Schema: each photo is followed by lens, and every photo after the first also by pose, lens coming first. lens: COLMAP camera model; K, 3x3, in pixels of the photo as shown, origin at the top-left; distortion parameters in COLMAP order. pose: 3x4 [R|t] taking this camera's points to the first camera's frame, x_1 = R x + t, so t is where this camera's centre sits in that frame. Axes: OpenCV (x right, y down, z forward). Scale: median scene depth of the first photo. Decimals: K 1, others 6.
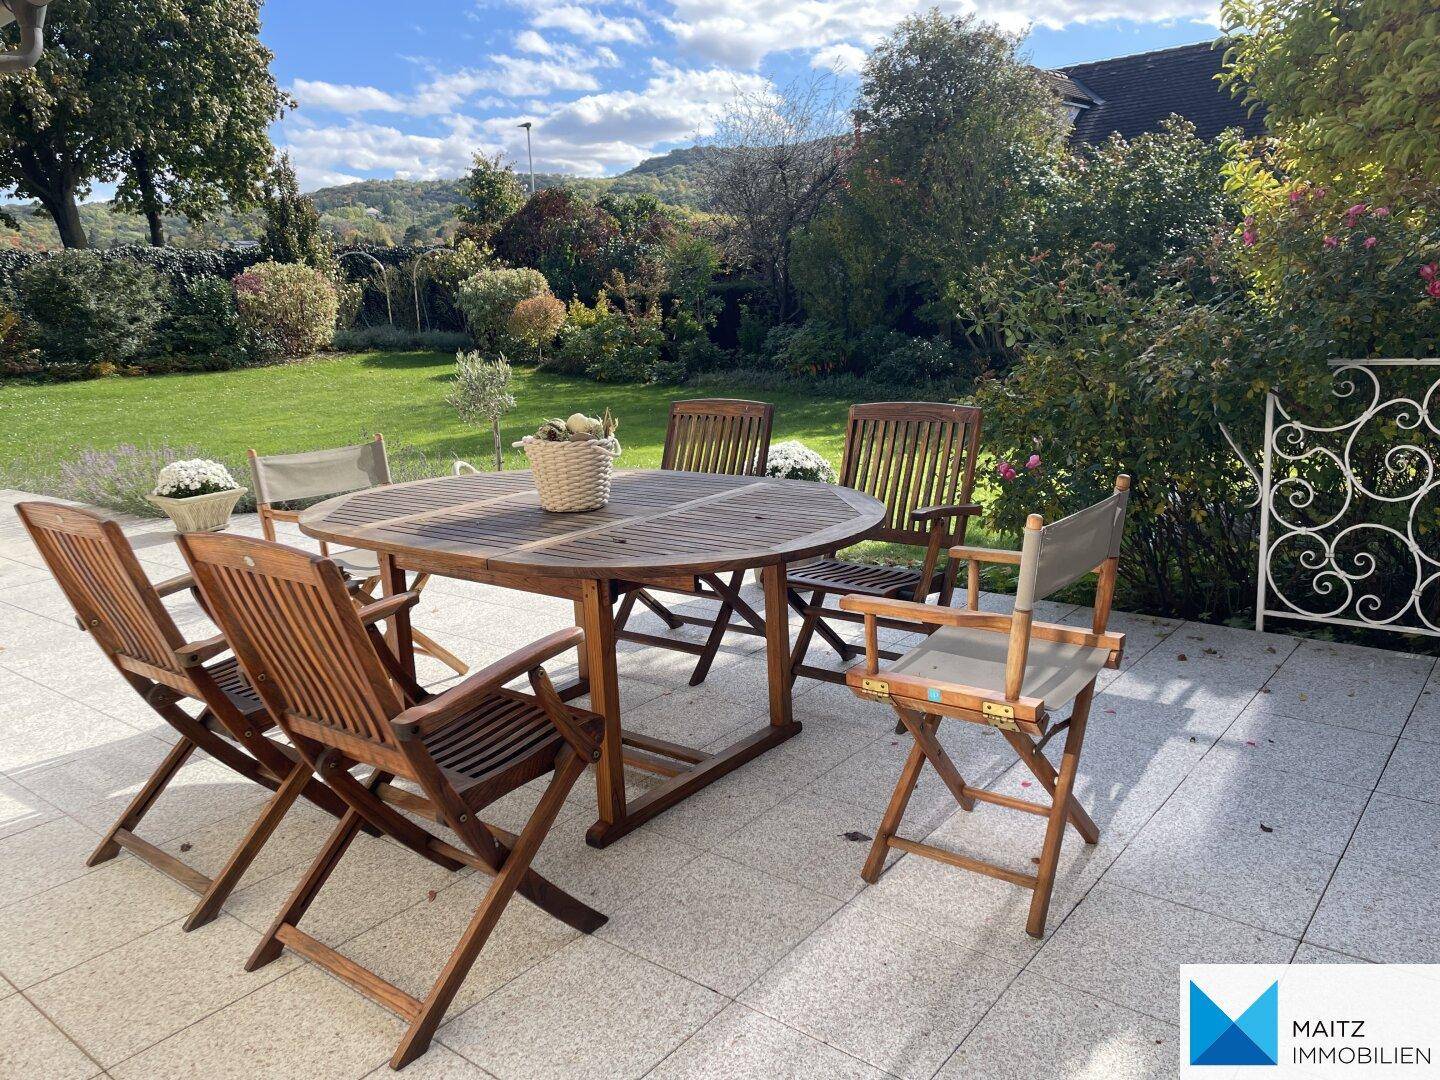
lens RADIAL K [[1068.6, 0, 720.0], [0, 1068.6, 540.0], [0, 0, 1]] dist [0.079620, -0.121473]
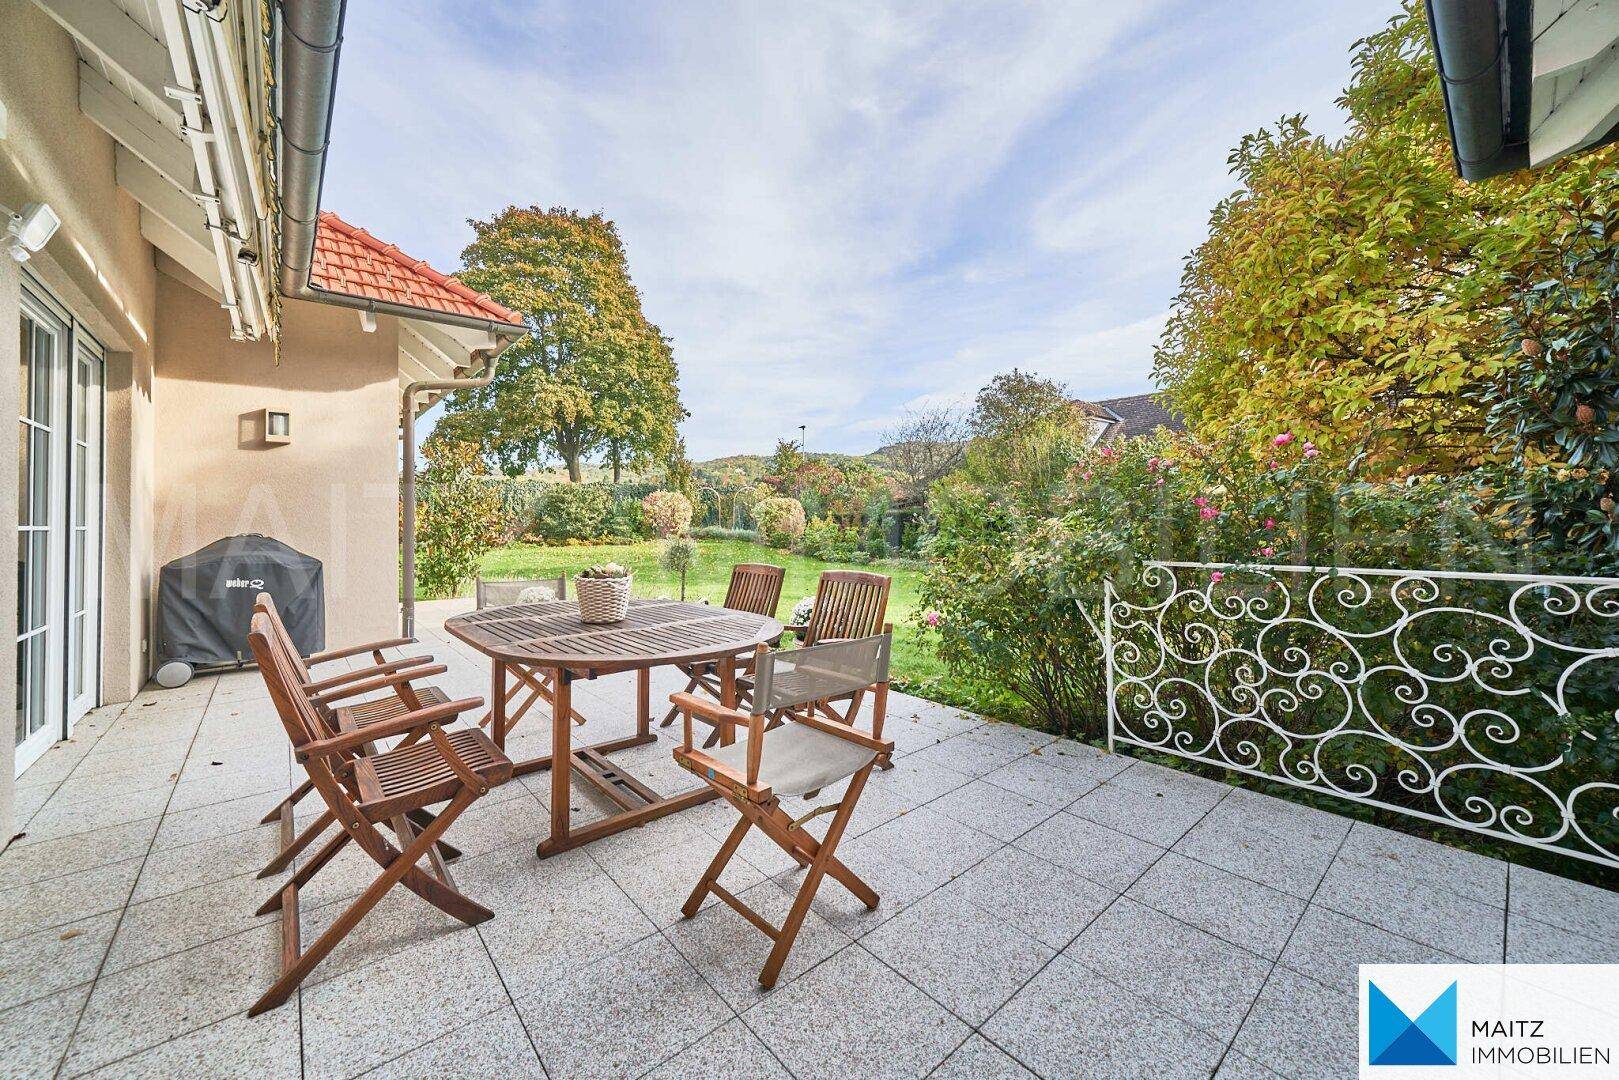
lens RADIAL K [[609.5, 0, 810.4], [0, 609.5, 512.7], [0, 0, 1]] dist [-0.001793, -0.000438]
pose [[0.983437, 0.043389, -0.175981, 0.250345], [-0.082464, 0.971723, -0.221255, -0.009396], [0.161405, 0.232103, 0.959206, 0.111847]]
